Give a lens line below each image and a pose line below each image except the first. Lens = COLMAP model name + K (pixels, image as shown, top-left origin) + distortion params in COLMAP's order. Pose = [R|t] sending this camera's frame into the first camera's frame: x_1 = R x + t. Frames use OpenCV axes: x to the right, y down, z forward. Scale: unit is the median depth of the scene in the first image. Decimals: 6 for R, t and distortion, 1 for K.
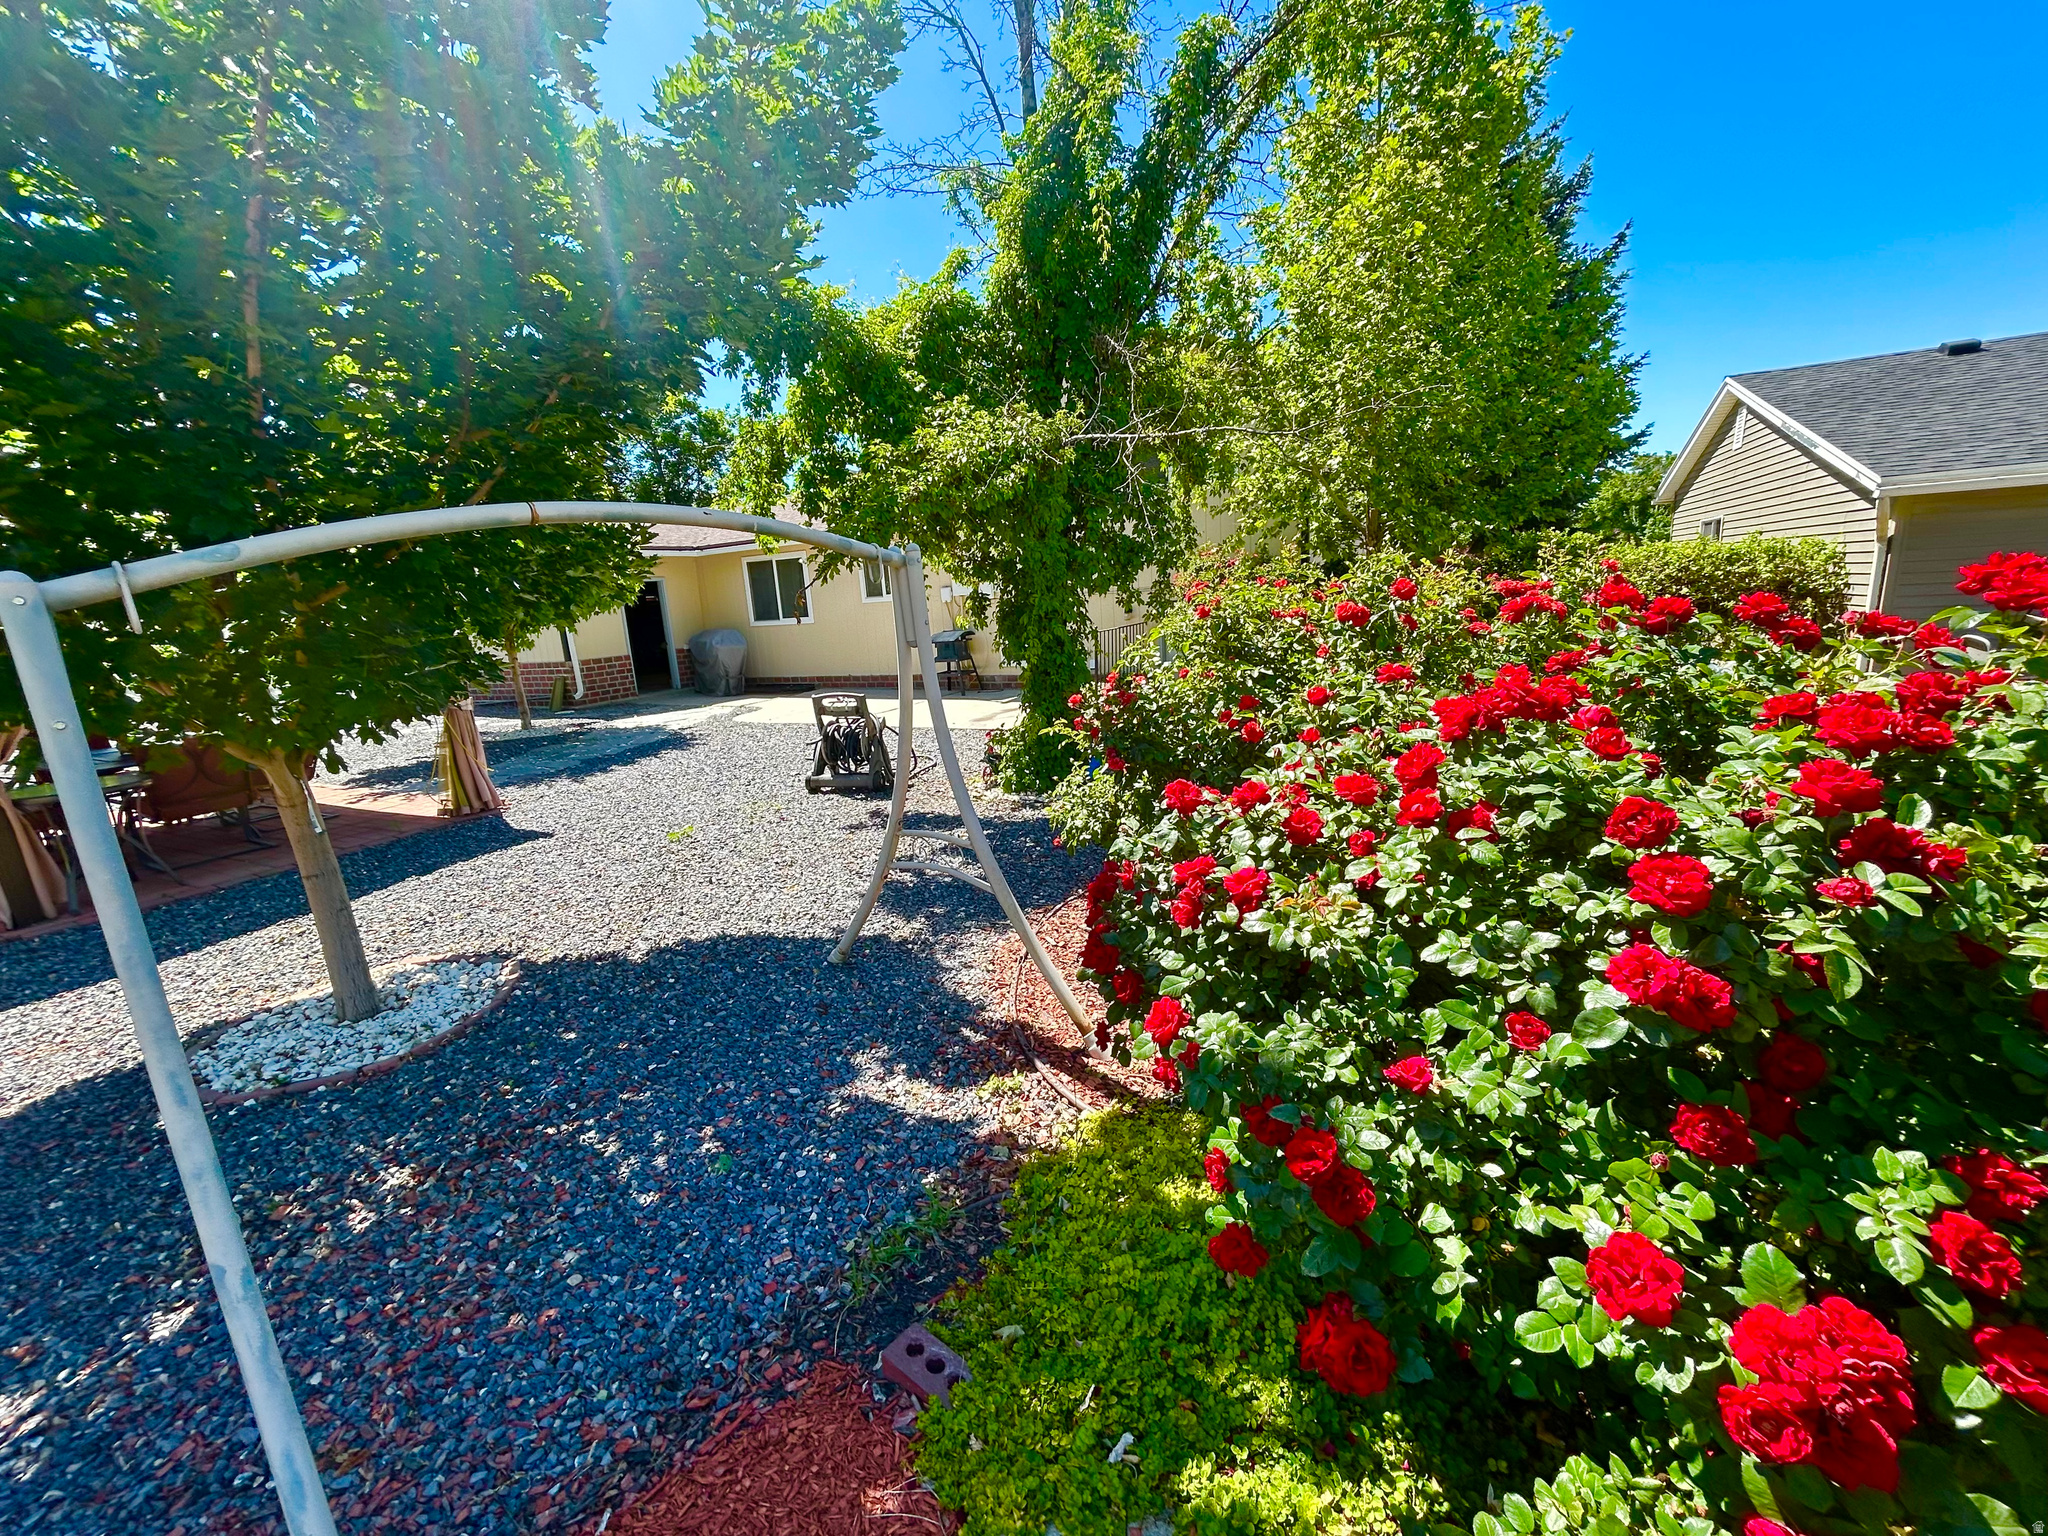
lens RADIAL K [[826.1, 0, 1024.0], [0, 826.1, 768.0], [0, 0, 1]] dist [-0.001117, 0.001207]
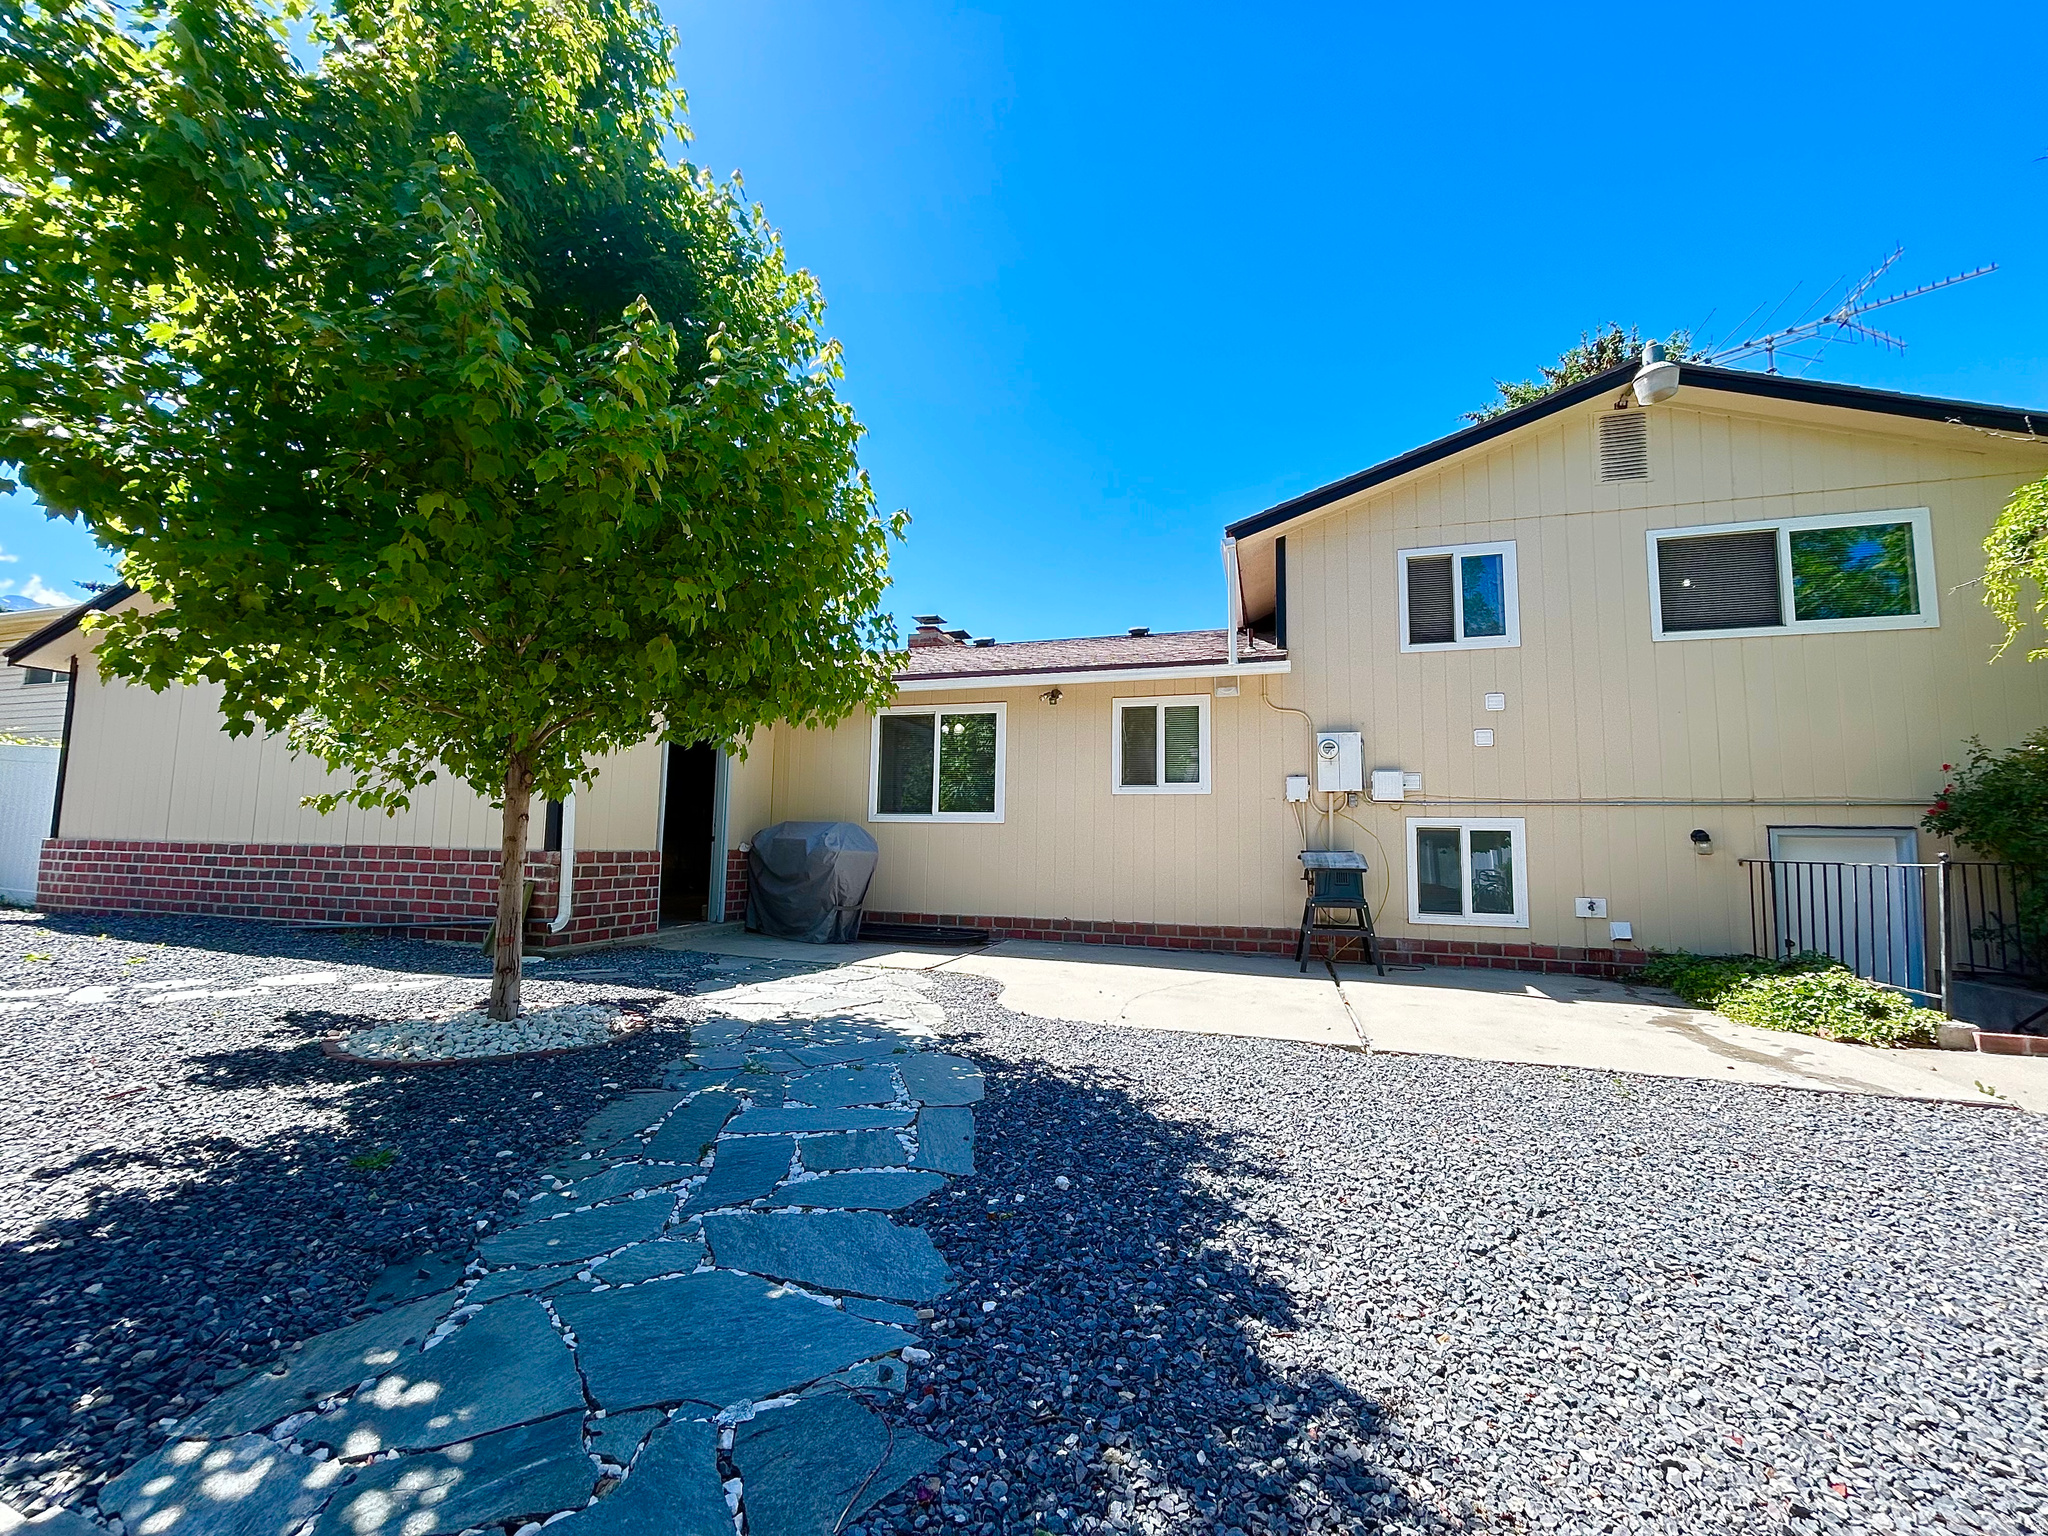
lens RADIAL K [[826.1, 0, 1024.0], [0, 826.1, 768.0], [0, 0, 1]] dist [-0.001117, 0.001207]
pose [[0.984764, 0.087046, 0.150542, -0.346712], [-0.037354, 0.951378, -0.305751, -0.037153], [-0.169837, 0.295469, 0.940135, 0.470645]]
